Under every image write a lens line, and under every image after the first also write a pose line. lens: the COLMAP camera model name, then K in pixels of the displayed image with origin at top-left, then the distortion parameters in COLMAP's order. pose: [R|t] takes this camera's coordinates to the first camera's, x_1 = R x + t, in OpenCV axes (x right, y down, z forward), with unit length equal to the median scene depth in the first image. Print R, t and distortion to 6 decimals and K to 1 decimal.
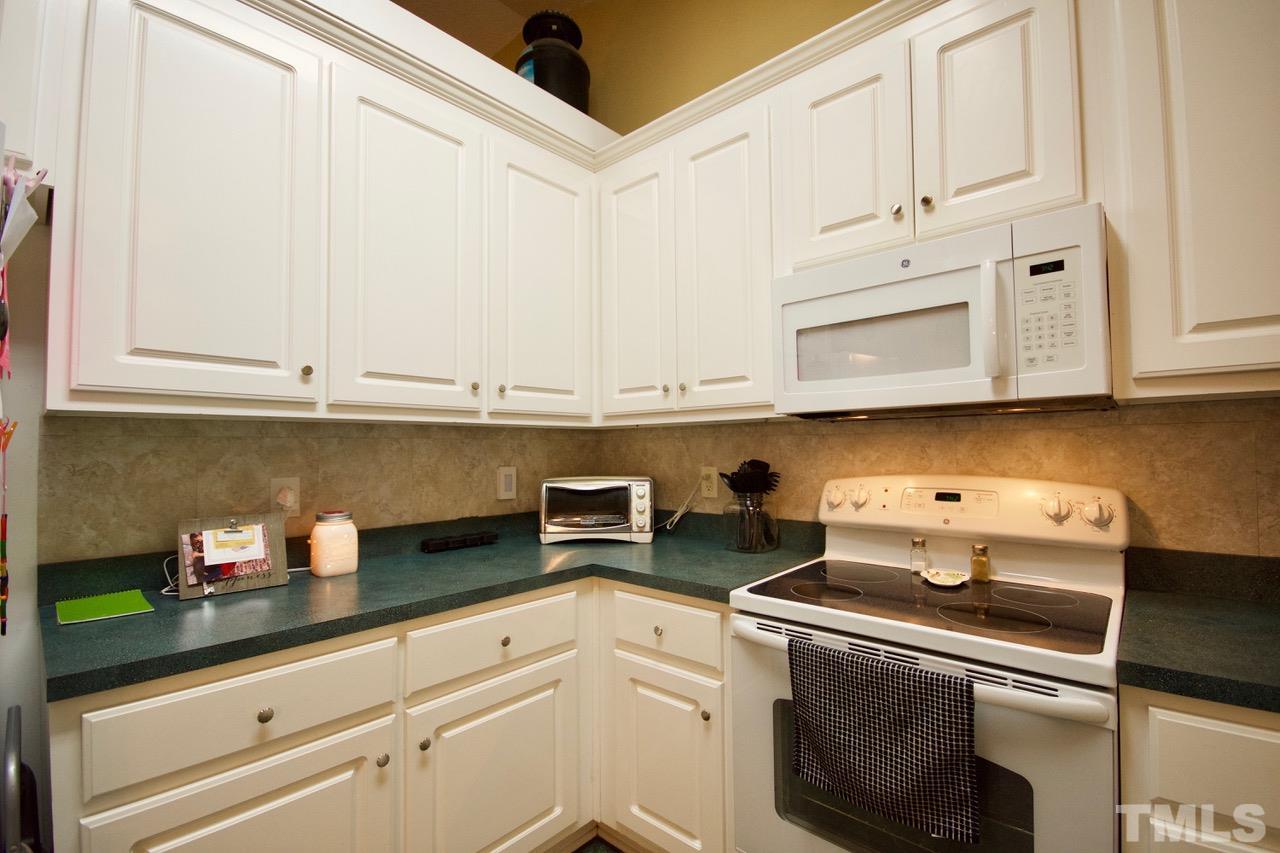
lens RADIAL K [[564.5, 0, 643.2], [0, 564.5, 432.7], [0, 0, 1]] dist [-0.001416, -0.000389]
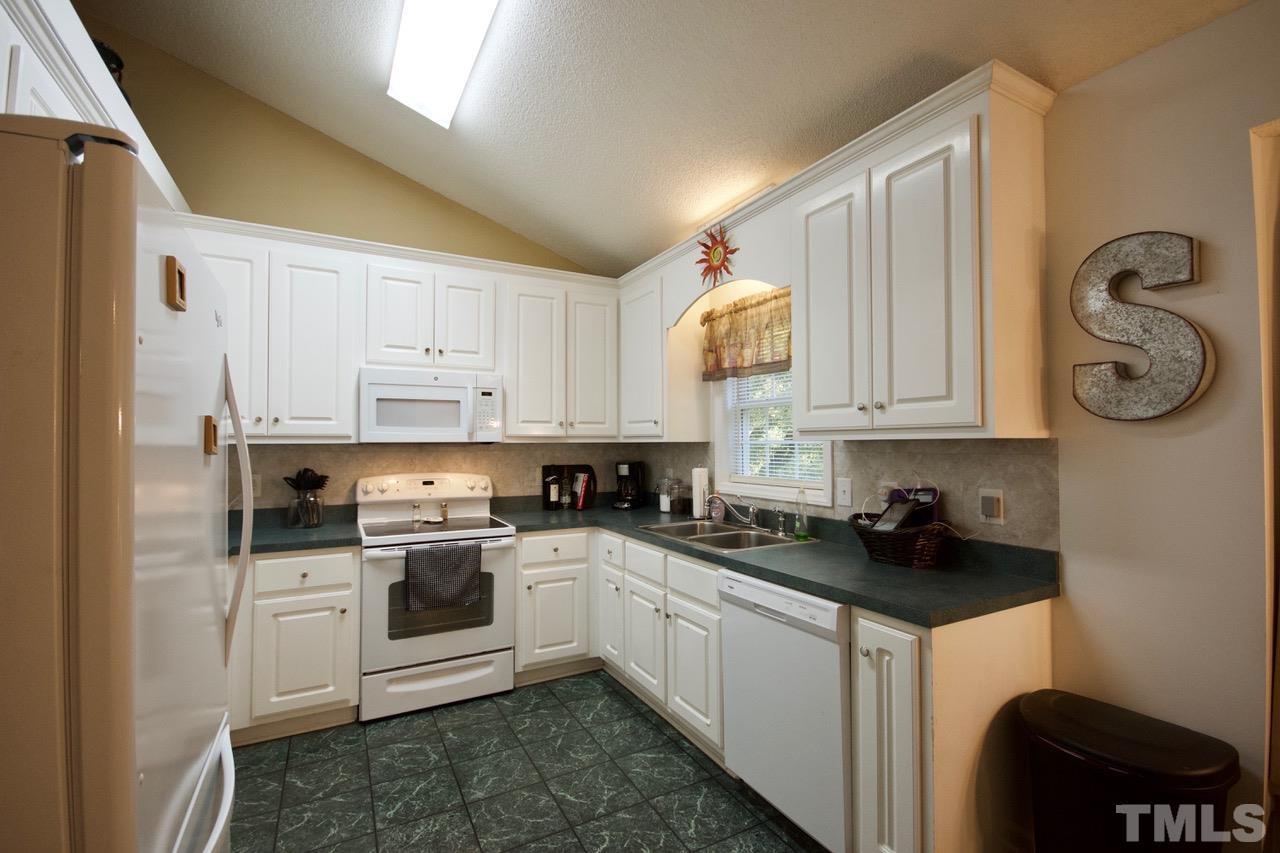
lens RADIAL K [[564.5, 0, 643.2], [0, 564.5, 432.7], [0, 0, 1]] dist [-0.001416, -0.000389]
pose [[0.325358, 0.029325, 0.945136, -1.278131], [-0.030845, 0.999316, -0.020388, -0.060078], [-0.945088, -0.022519, 0.326040, -0.477521]]
